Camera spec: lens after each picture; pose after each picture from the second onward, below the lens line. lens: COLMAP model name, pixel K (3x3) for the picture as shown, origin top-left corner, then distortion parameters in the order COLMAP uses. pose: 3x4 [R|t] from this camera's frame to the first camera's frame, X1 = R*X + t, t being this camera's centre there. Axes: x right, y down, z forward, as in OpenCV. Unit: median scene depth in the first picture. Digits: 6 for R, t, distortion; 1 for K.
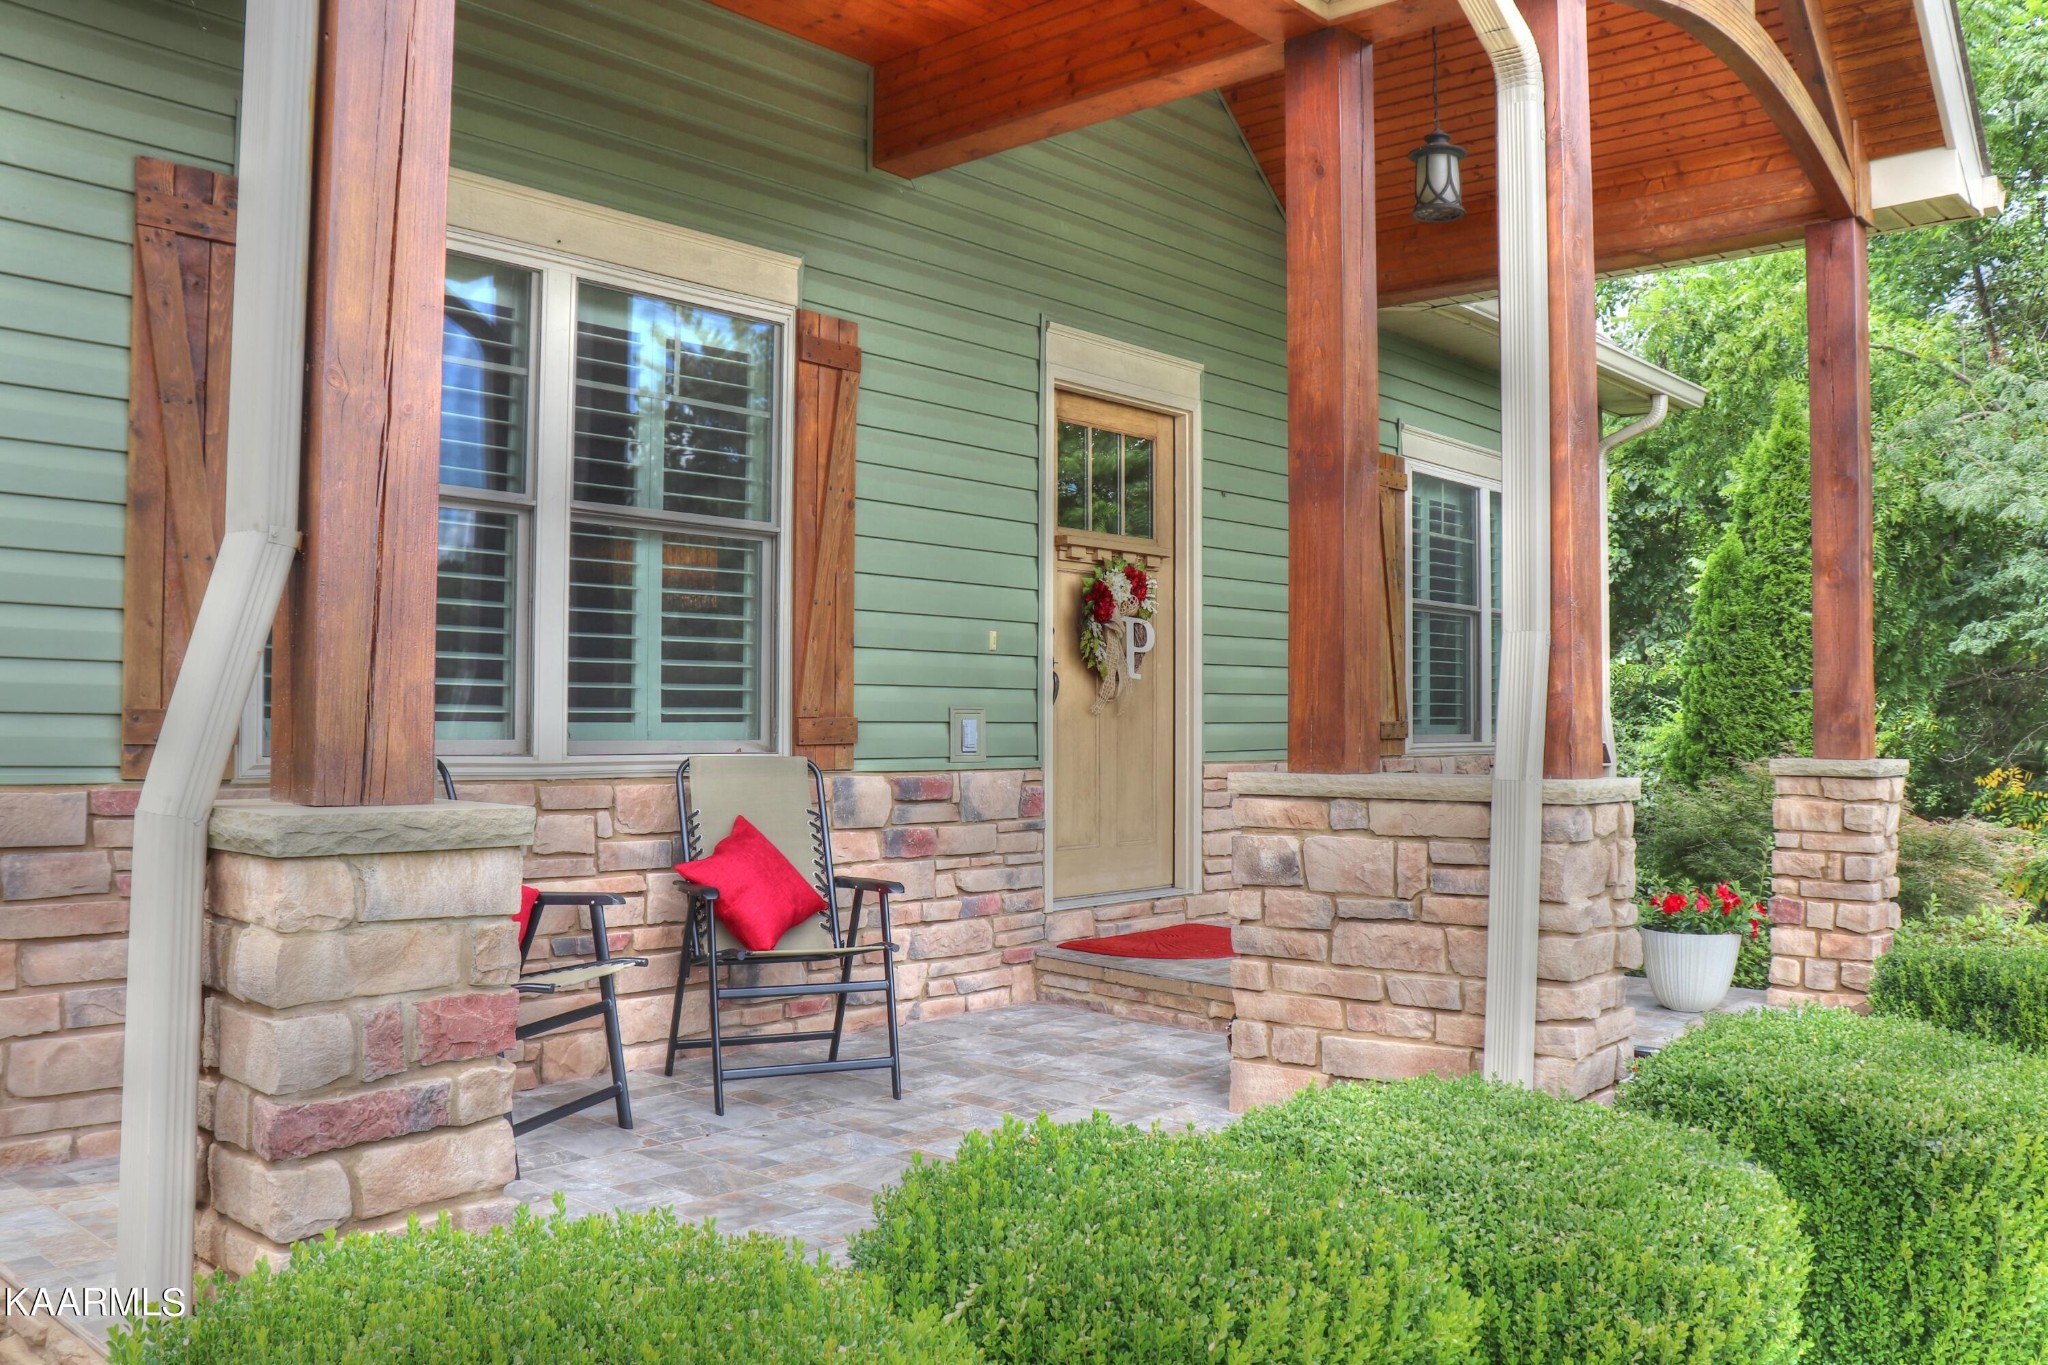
lens RADIAL K [[1689.9, 0, 1048.3], [0, 1689.9, 682.3], [0, 0, 1]] dist [-0.165770, 0.139880]
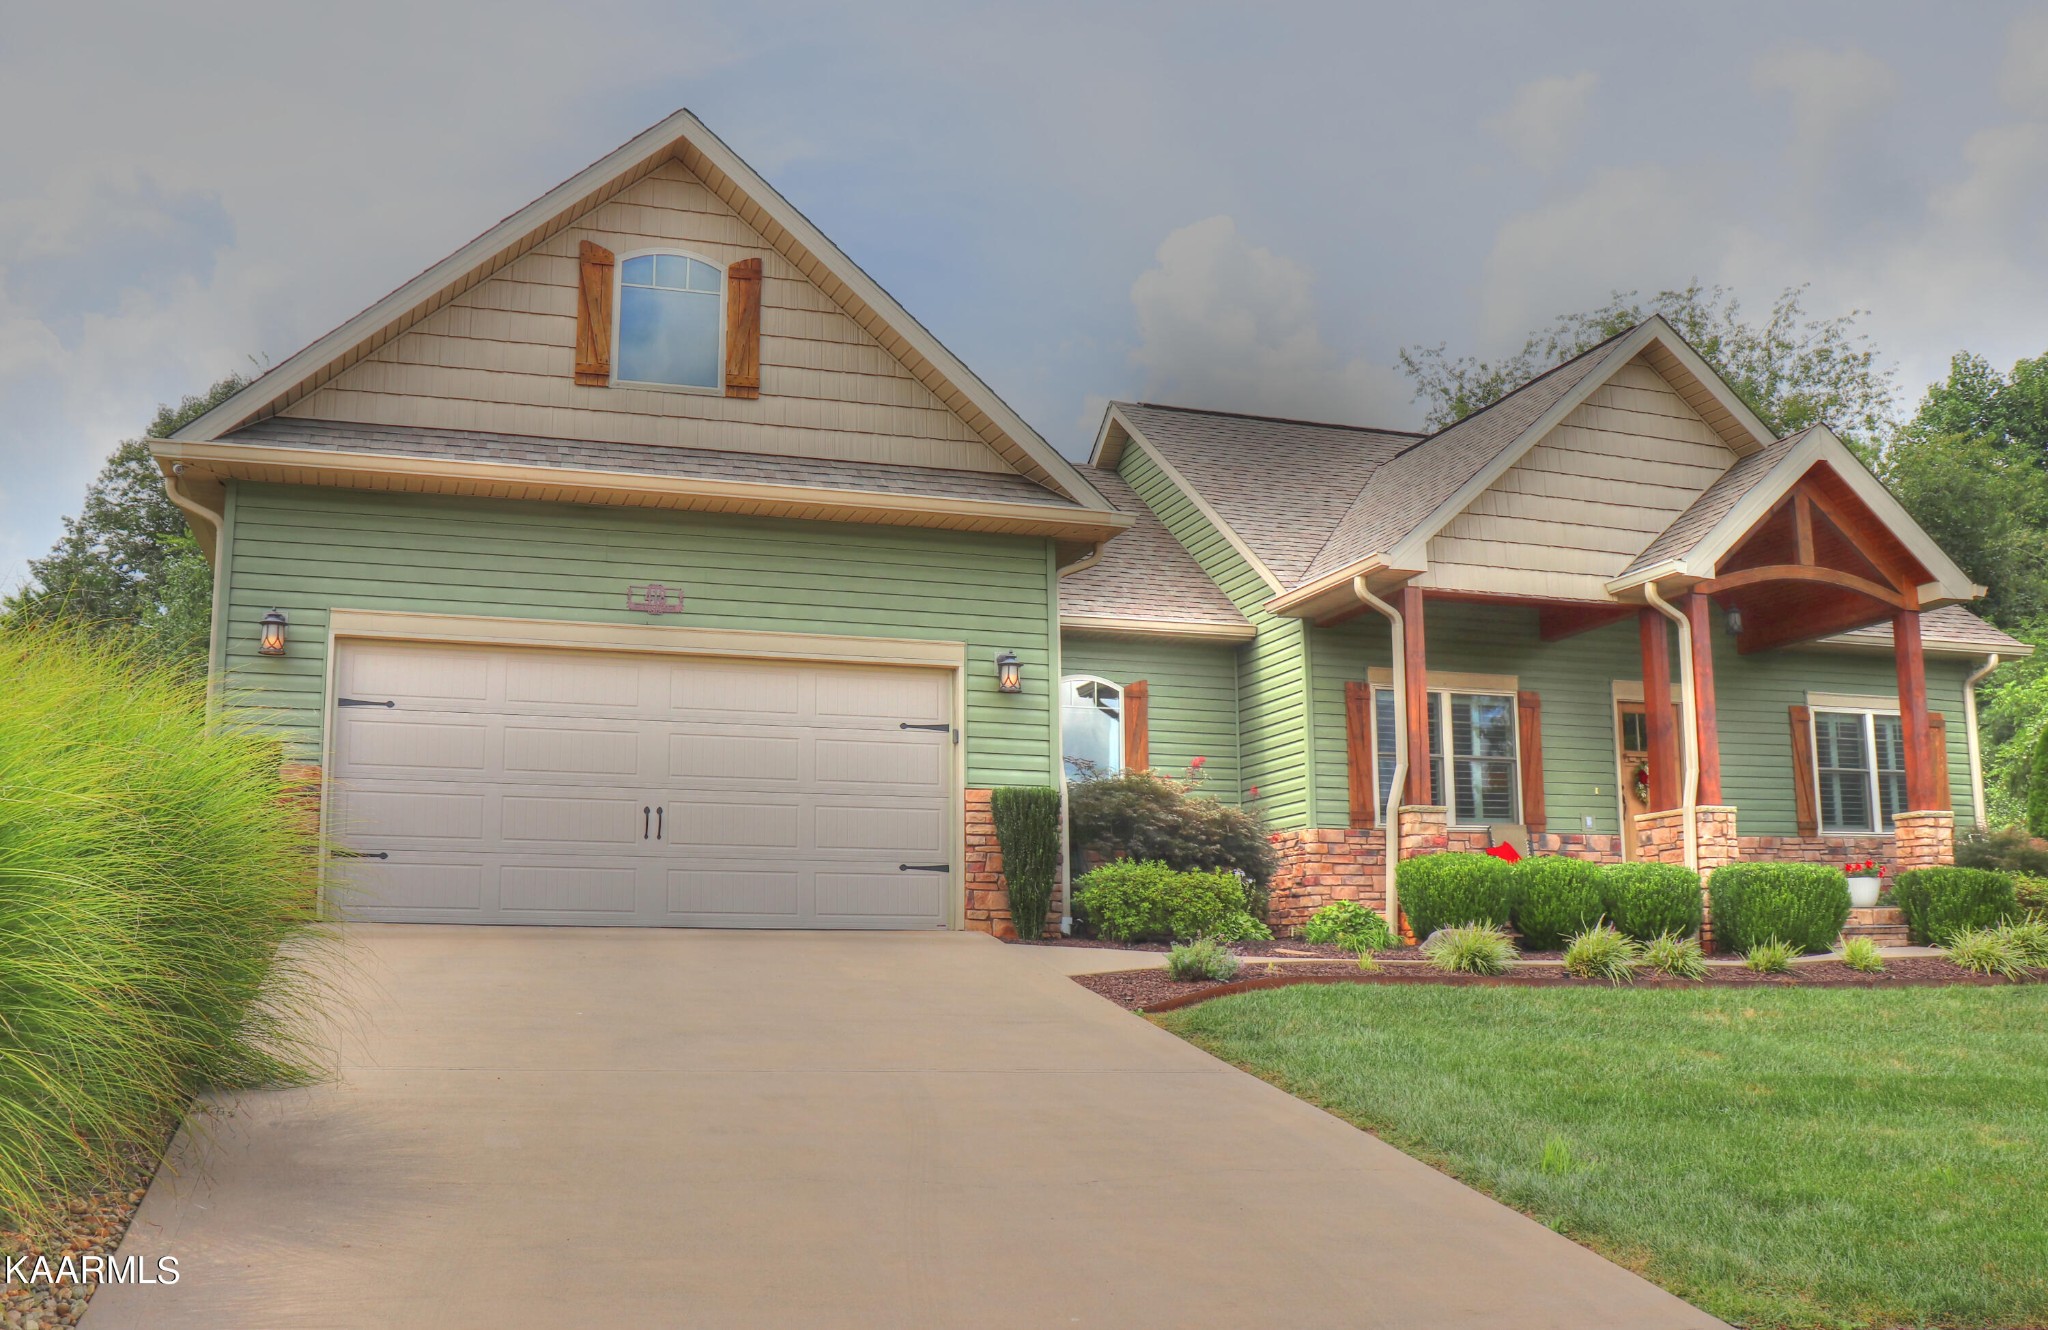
lens RADIAL K [[1819.5, 0, 1018.8], [0, 1819.5, 688.0], [0, 0, 1]] dist [-0.156470, 0.181385]
pose [[0.863628, -0.094870, -0.495122, 0.718954], [0.024800, 0.988940, -0.146231, 0.249606], [0.503519, 0.114010, 0.856429, -2.400899]]
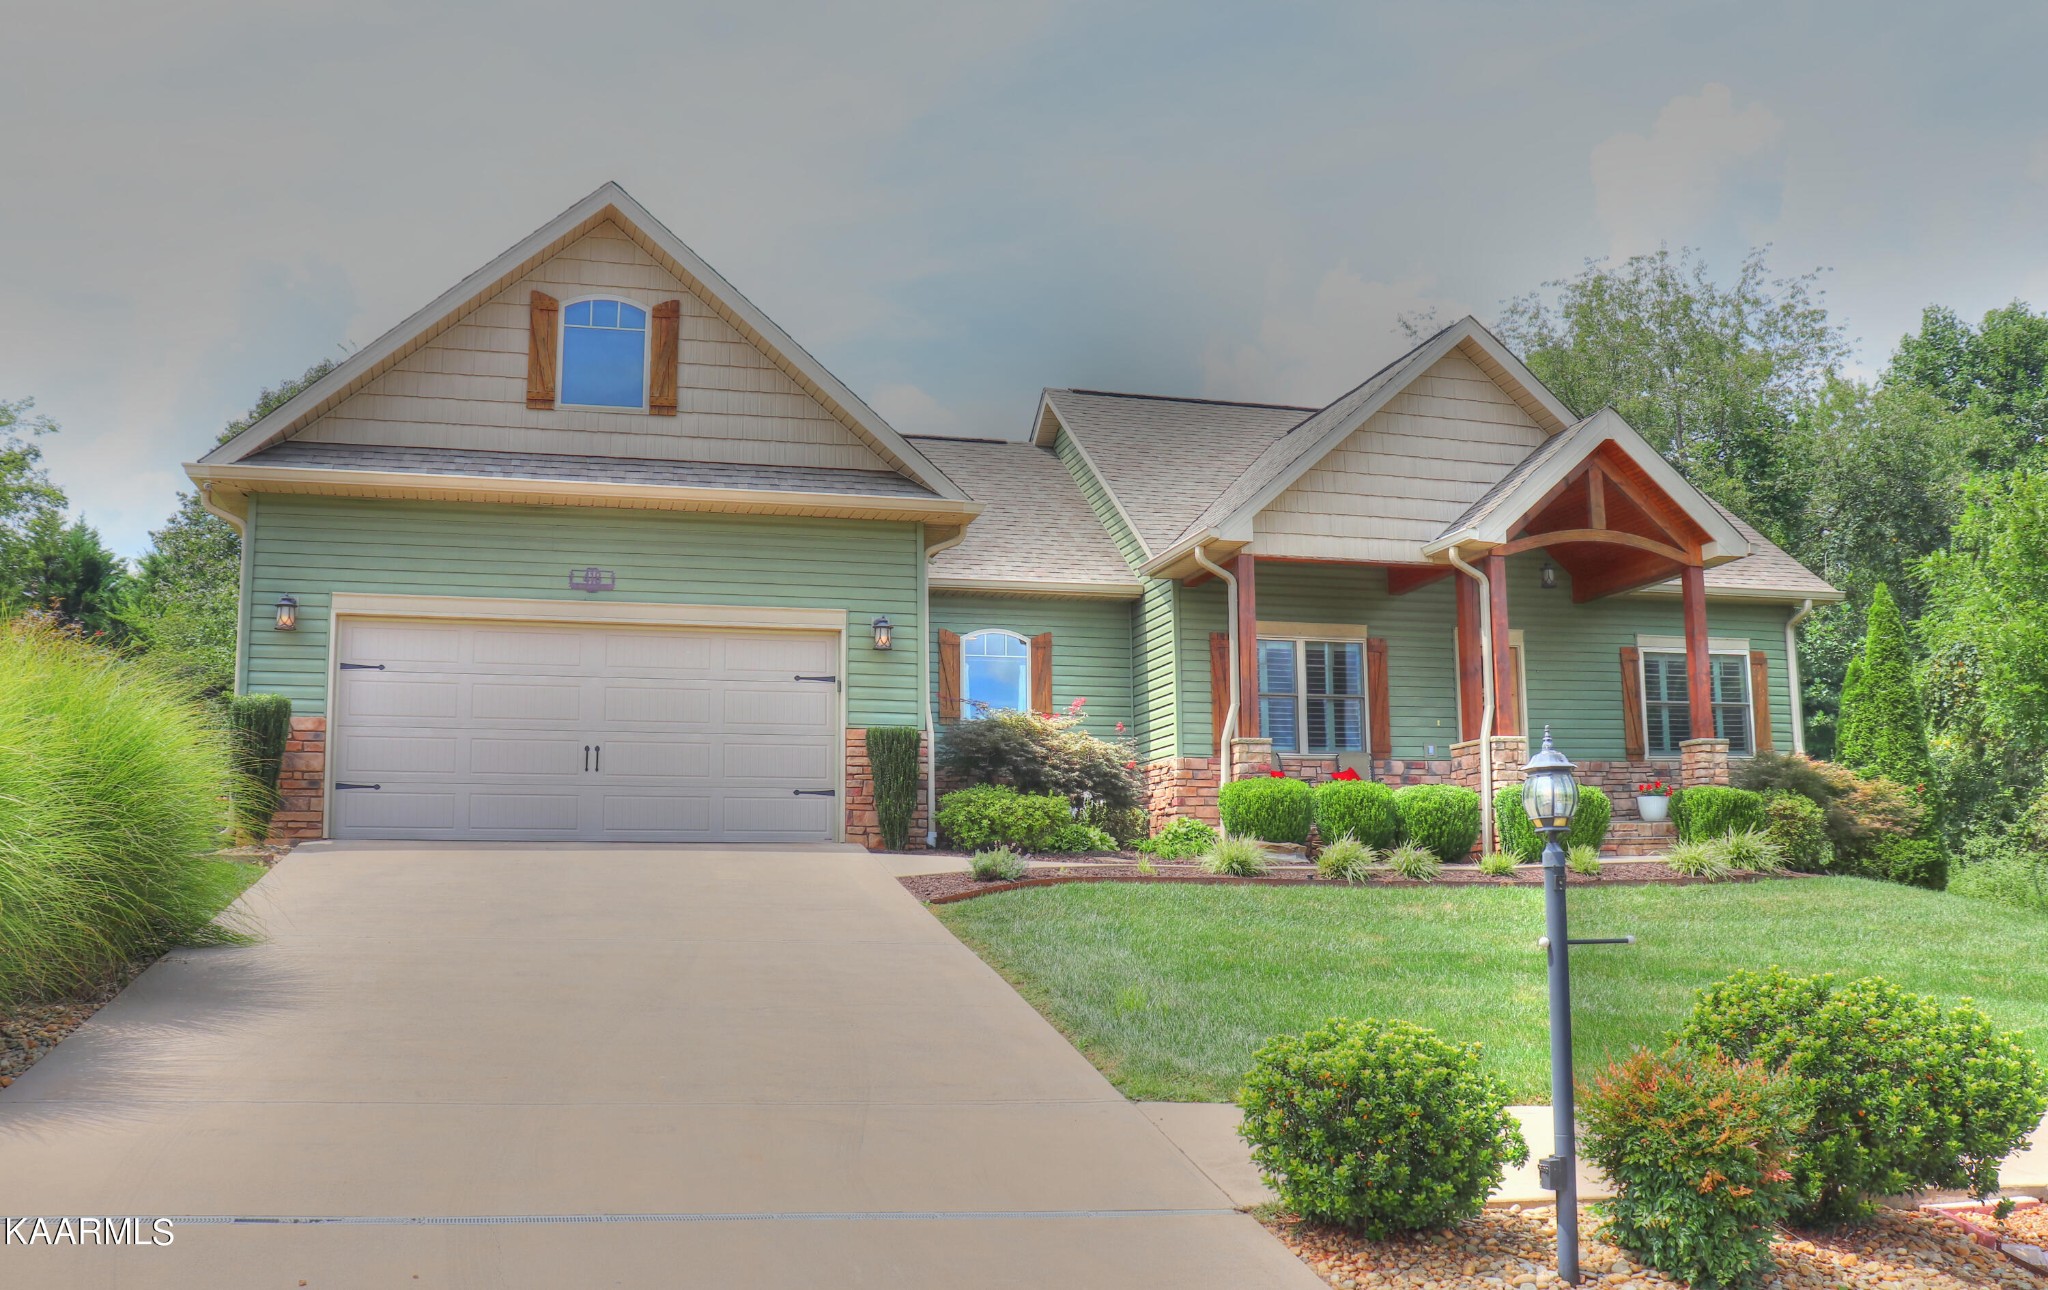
lens RADIAL K [[1755.3, 0, 1064.1], [0, 1755.3, 647.9], [0, 0, 1]] dist [-0.116300, 0.008742]
pose [[0.843832, -0.096658, -0.527830, 1.313475], [0.031501, 0.990870, -0.131092, 0.286228], [0.535682, 0.093993, 0.839172, -2.600528]]
